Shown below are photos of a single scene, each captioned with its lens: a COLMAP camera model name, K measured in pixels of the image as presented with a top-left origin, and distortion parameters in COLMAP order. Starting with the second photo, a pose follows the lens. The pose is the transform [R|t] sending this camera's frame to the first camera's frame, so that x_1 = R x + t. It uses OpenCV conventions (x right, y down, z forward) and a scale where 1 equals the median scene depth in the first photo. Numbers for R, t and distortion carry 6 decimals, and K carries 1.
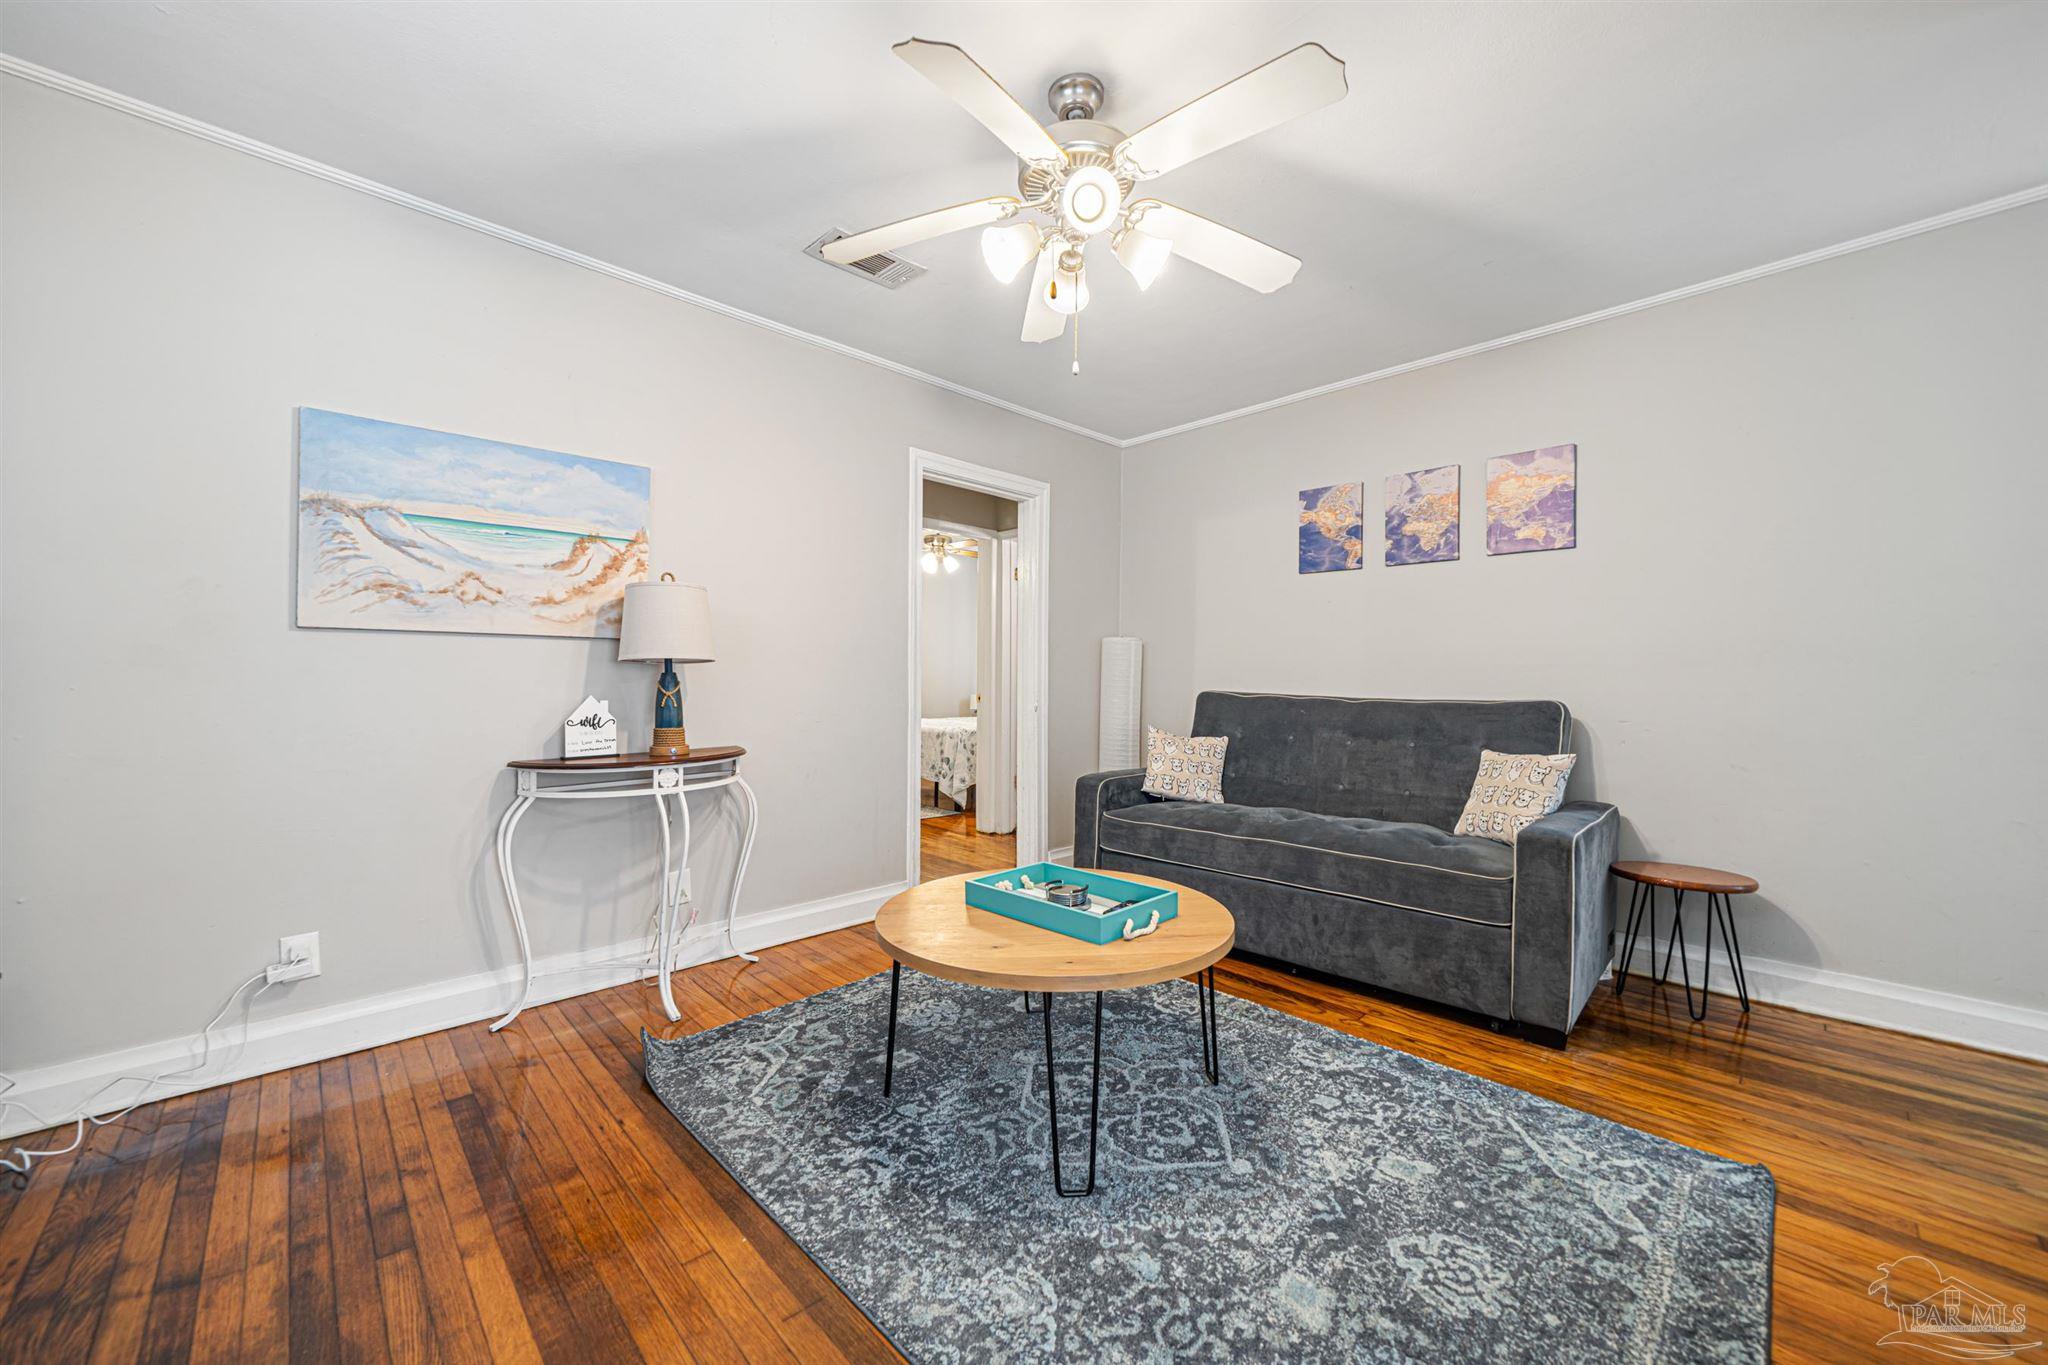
lens RADIAL K [[759.6, 0, 1027.4], [0, 759.6, 680.8], [0, 0, 1]] dist [-0.000653, -0.000181]
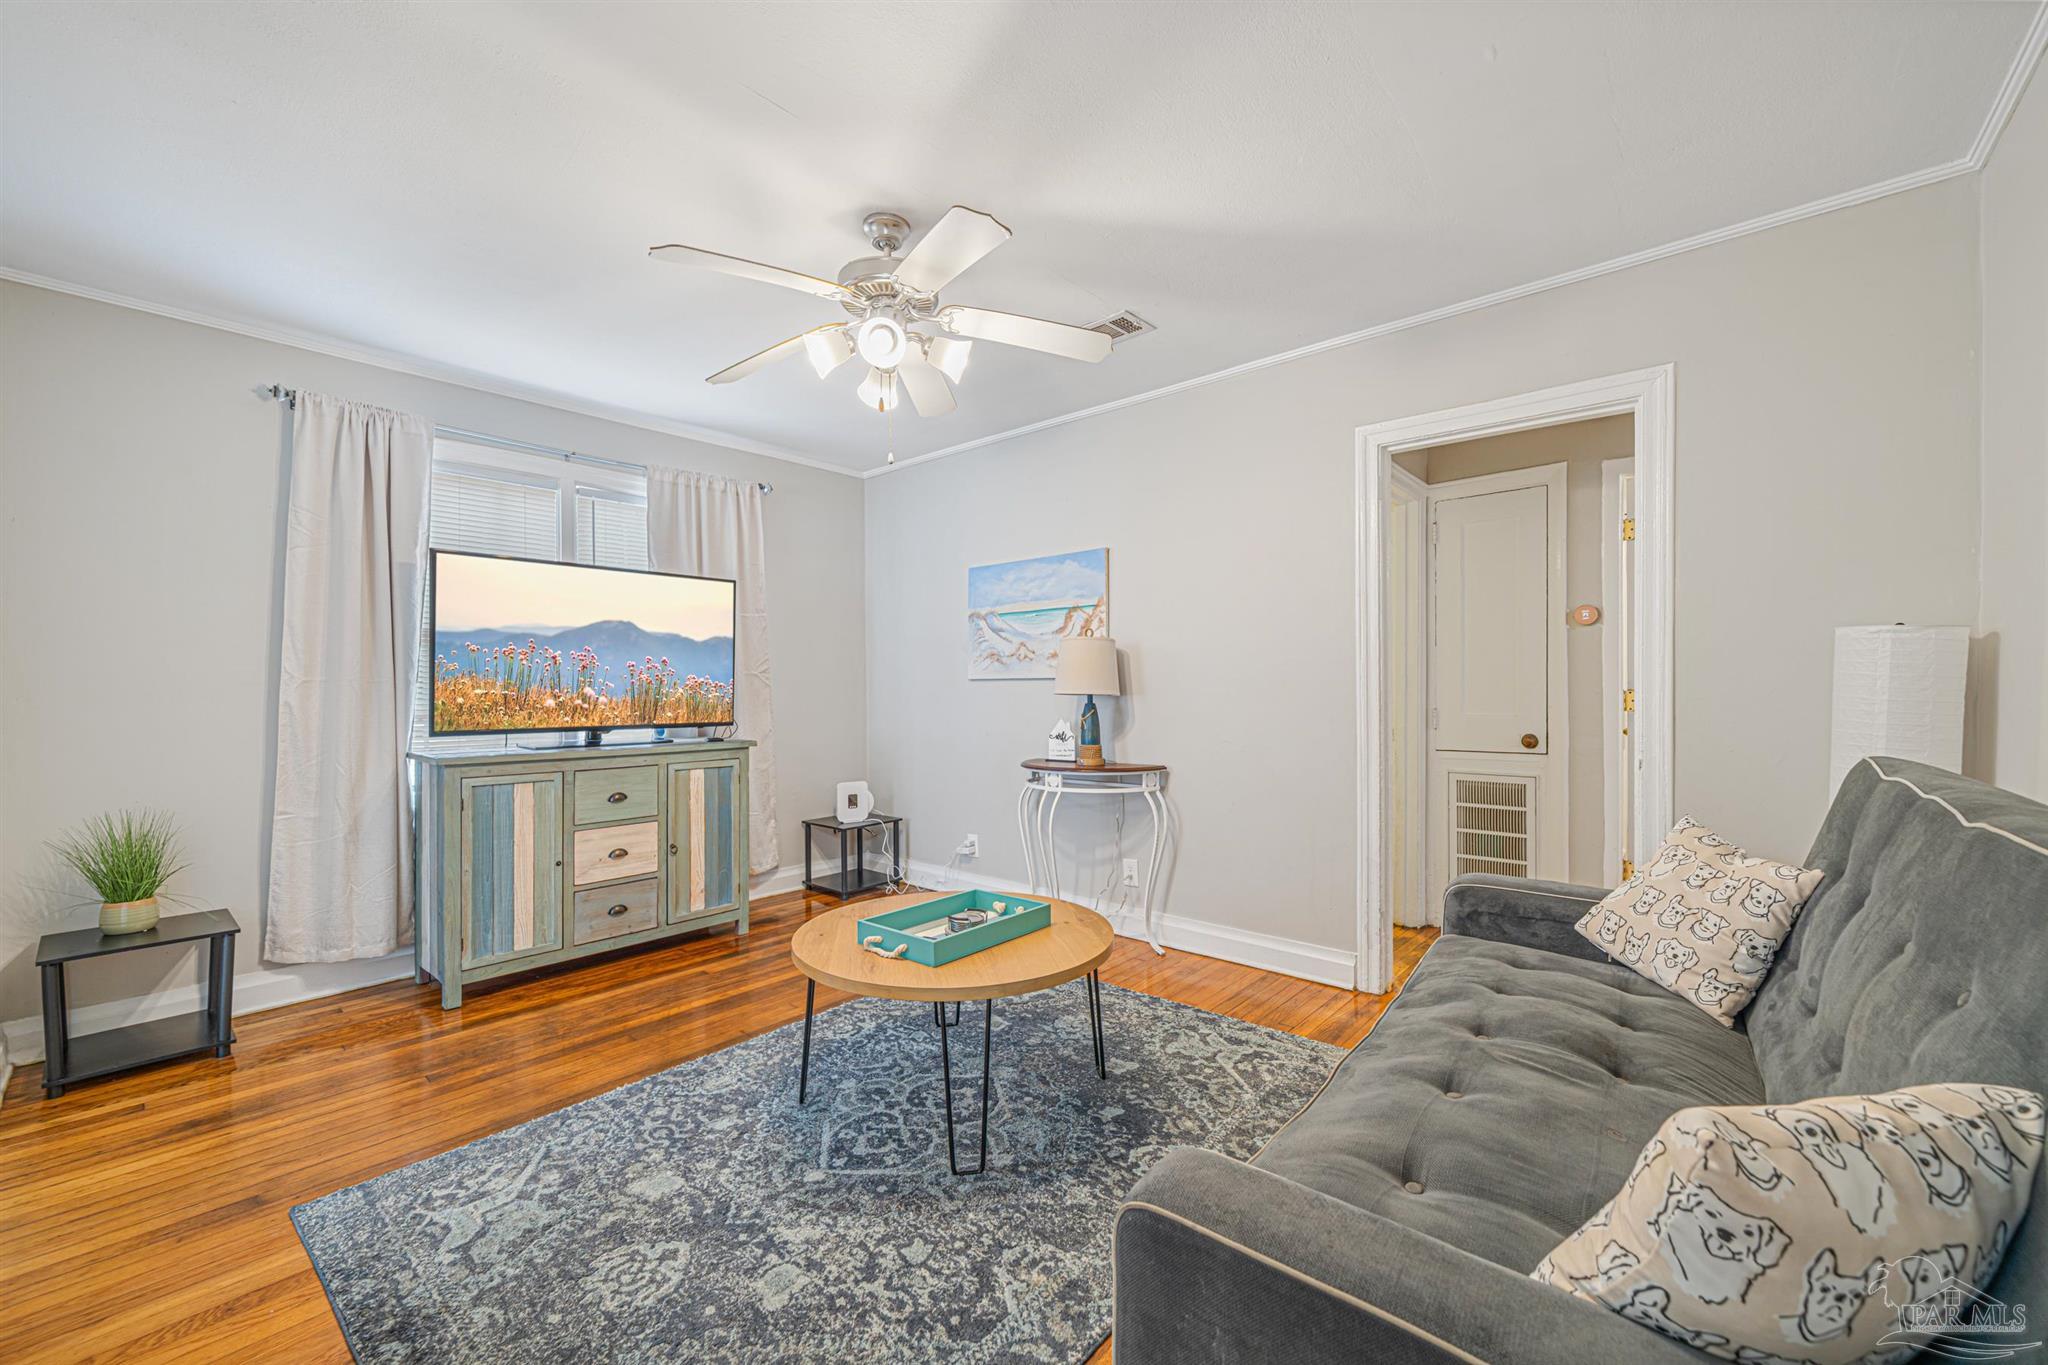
lens RADIAL K [[808.0, 0, 1026.8], [0, 808.0, 692.2], [0, 0, 1]] dist [0.001749, -0.001400]
pose [[0.089093, 0.004484, -0.996013, 1.089202], [0.004730, 0.999977, 0.004925, -0.044120], [0.996012, -0.005150, 0.089069, 0.897014]]
